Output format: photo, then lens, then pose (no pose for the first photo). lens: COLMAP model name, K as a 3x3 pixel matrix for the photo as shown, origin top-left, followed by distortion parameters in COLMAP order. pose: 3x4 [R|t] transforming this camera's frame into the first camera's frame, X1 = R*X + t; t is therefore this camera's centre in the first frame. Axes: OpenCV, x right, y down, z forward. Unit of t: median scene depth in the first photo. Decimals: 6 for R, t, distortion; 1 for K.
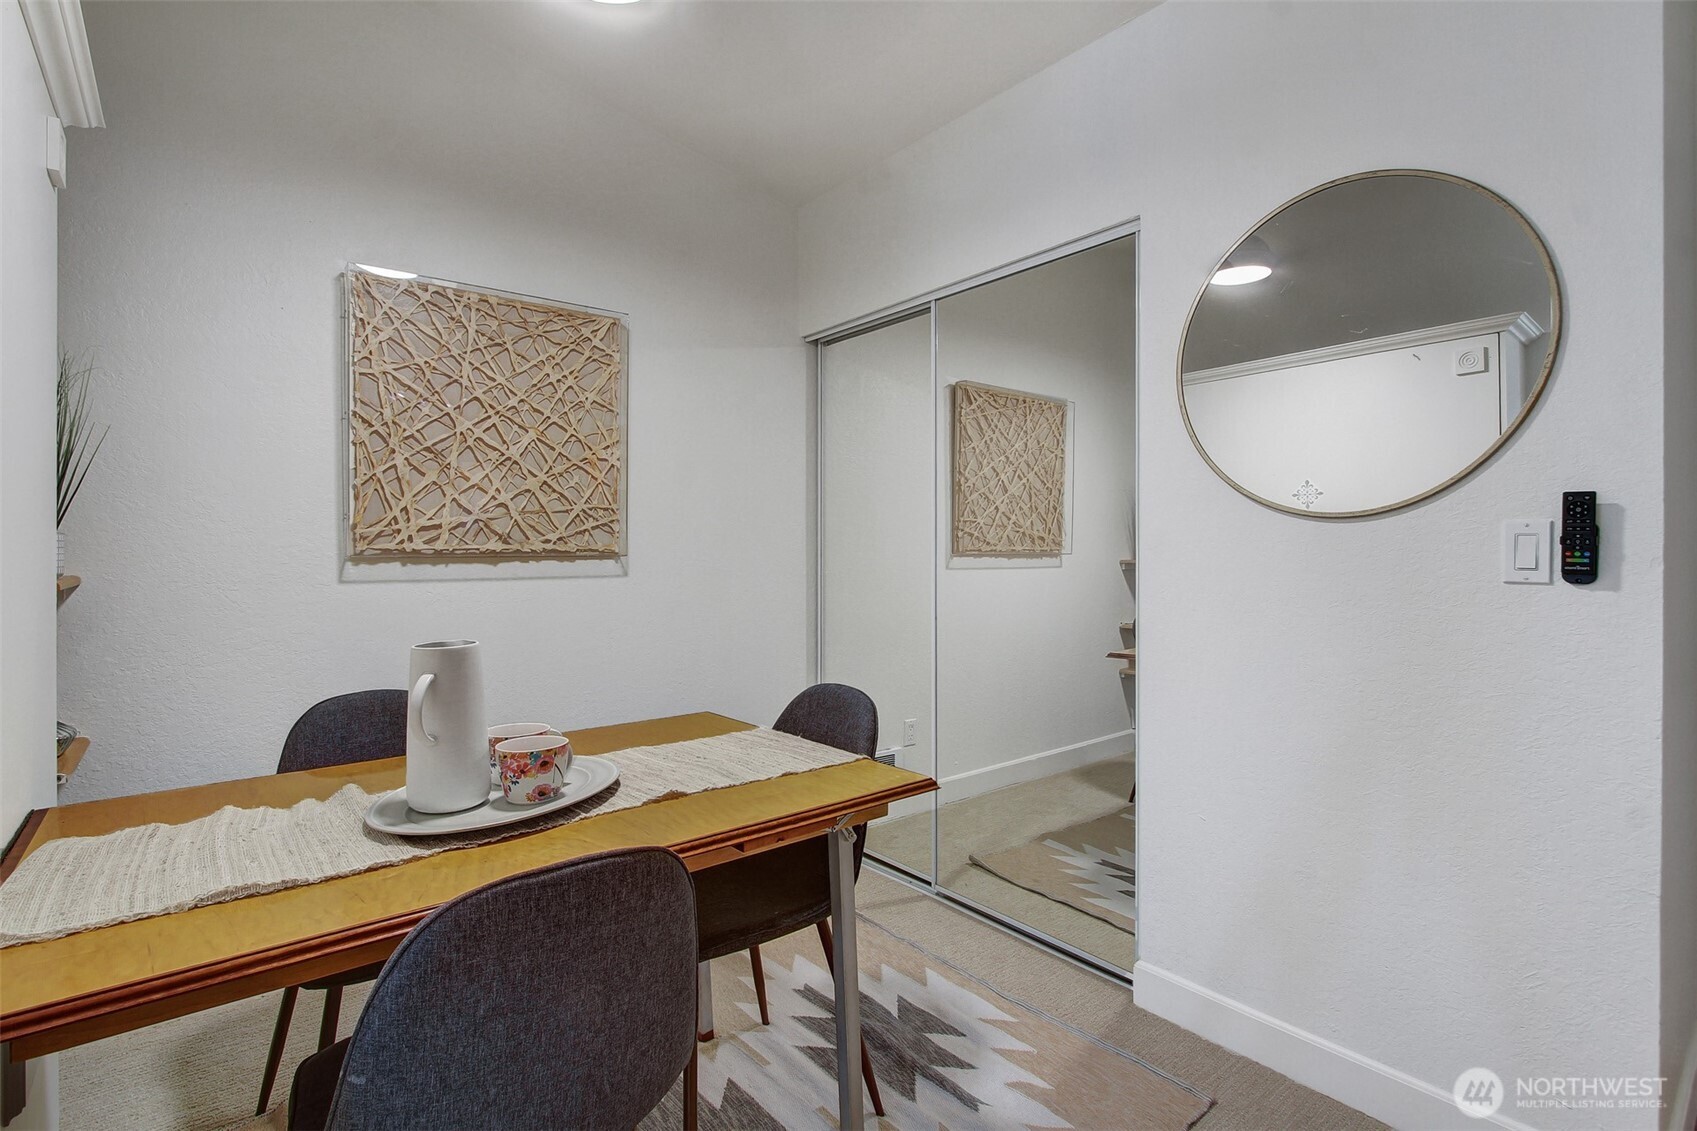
lens RADIAL K [[814.8, 0, 878.6], [0, 814.8, 556.7], [0, 0, 1]] dist [-0.030422, 0.000271]
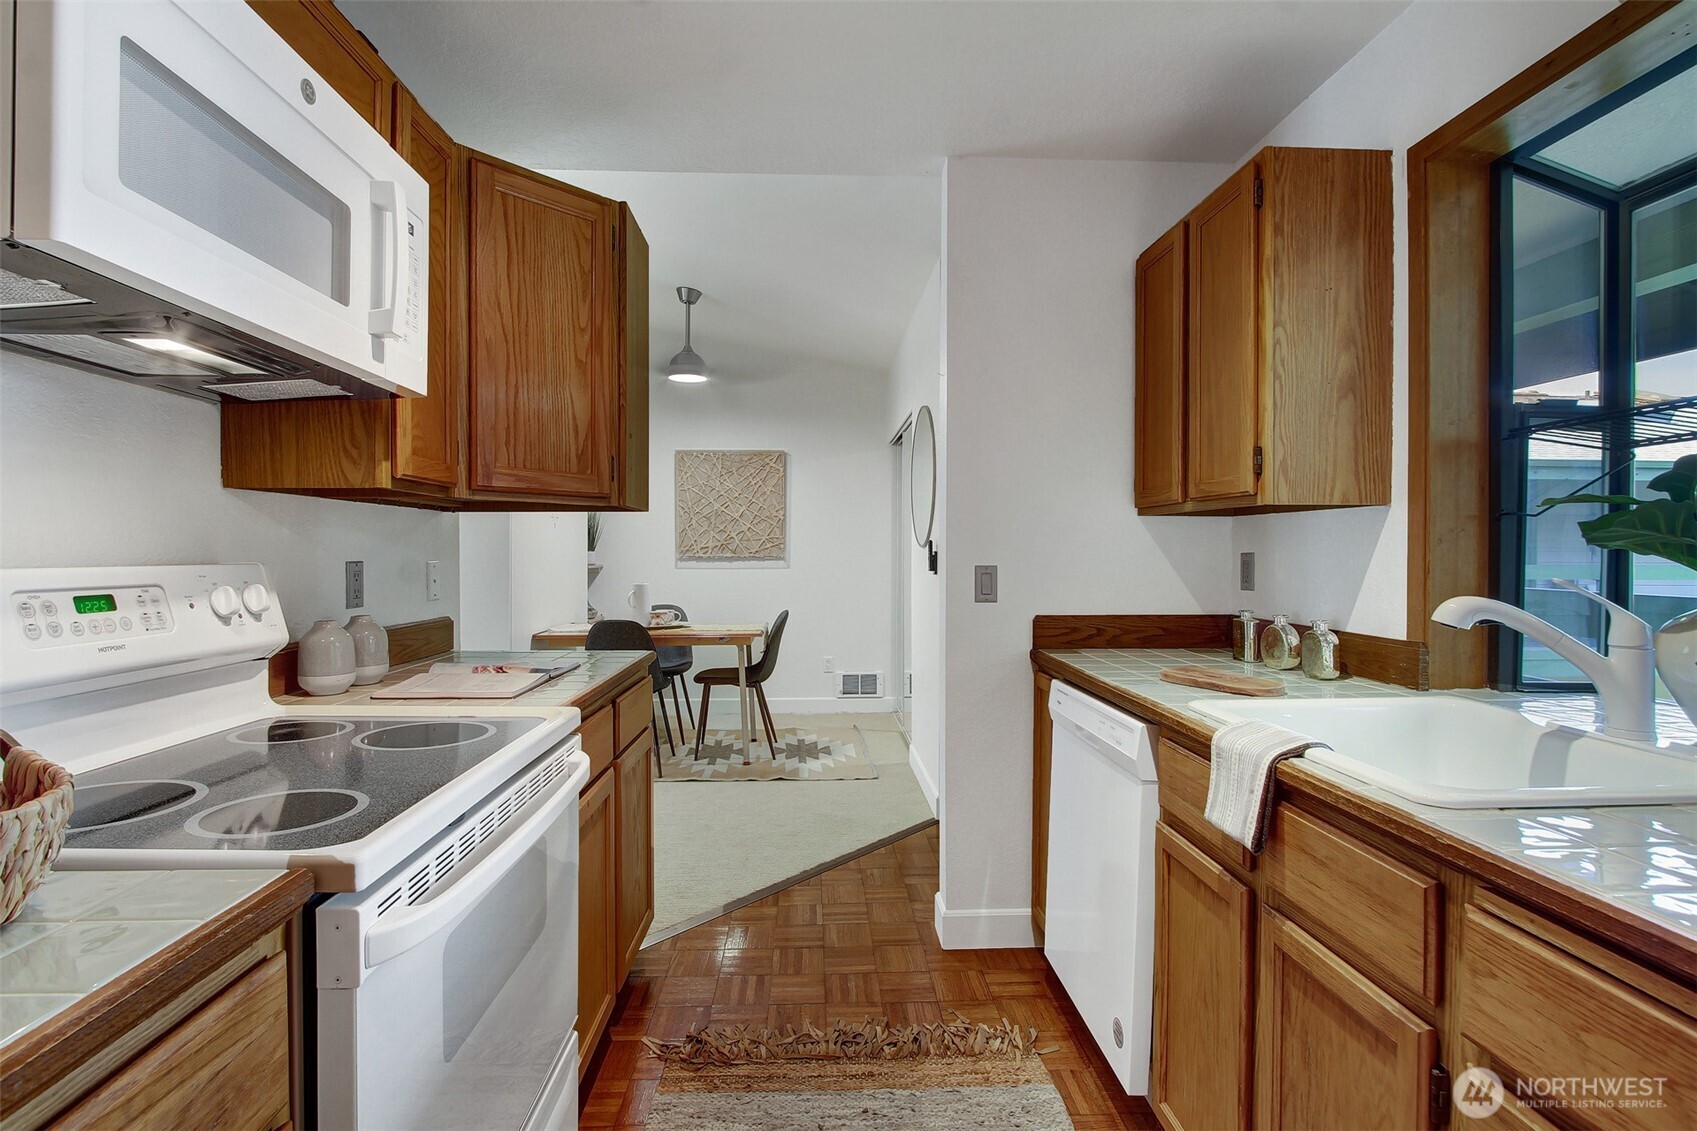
lens RADIAL K [[796.6, 0, 846.2], [0, 796.6, 556.4], [0, 0, 1]] dist [-0.018913, 0.000505]
pose [[0.803335, 0.007195, -0.595484, 1.191049], [-0.005301, 0.999974, 0.004931, -0.021401], [0.595504, -0.000804, 0.803352, -0.685264]]
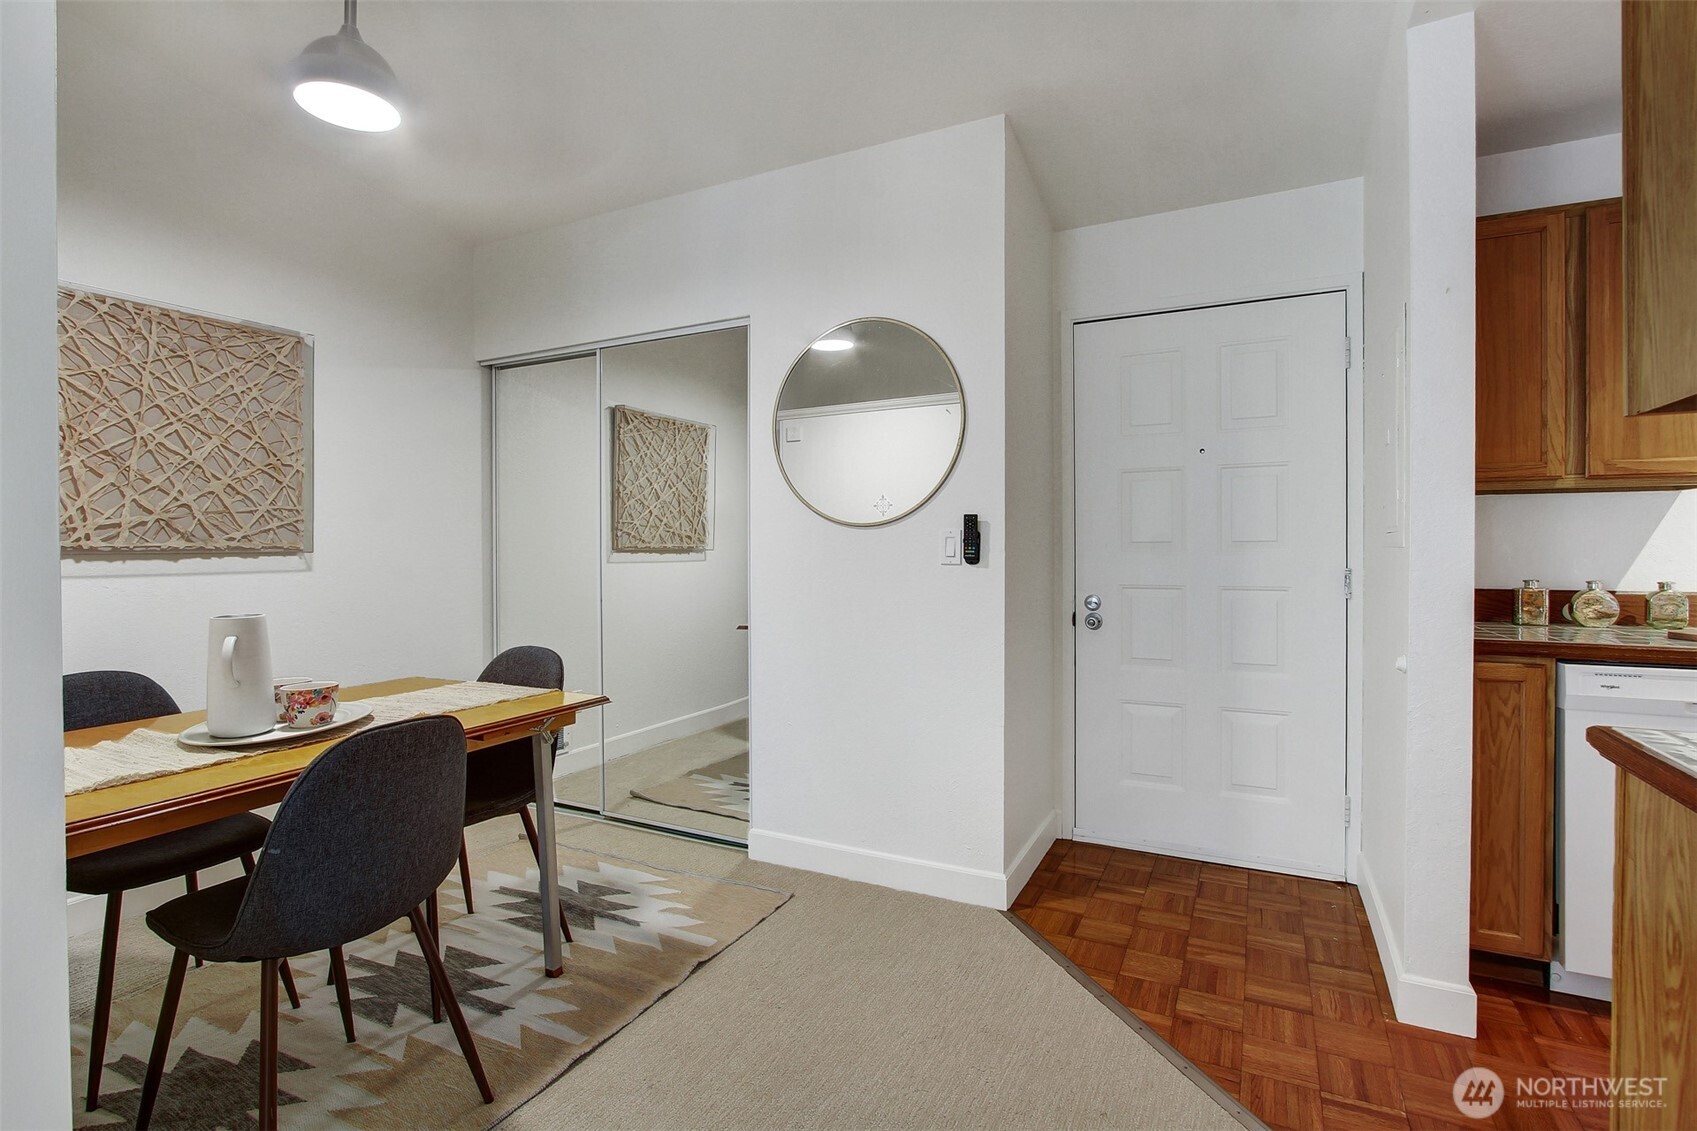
lens RADIAL K [[796.6, 0, 846.2], [0, 796.6, 556.4], [0, 0, 1]] dist [-0.018913, 0.000505]
pose [[0.927974, -0.005961, 0.372598, -0.037323], [0.004719, 0.999980, 0.004245, 0.003425], [-0.372616, -0.002181, 0.927983, -0.293853]]
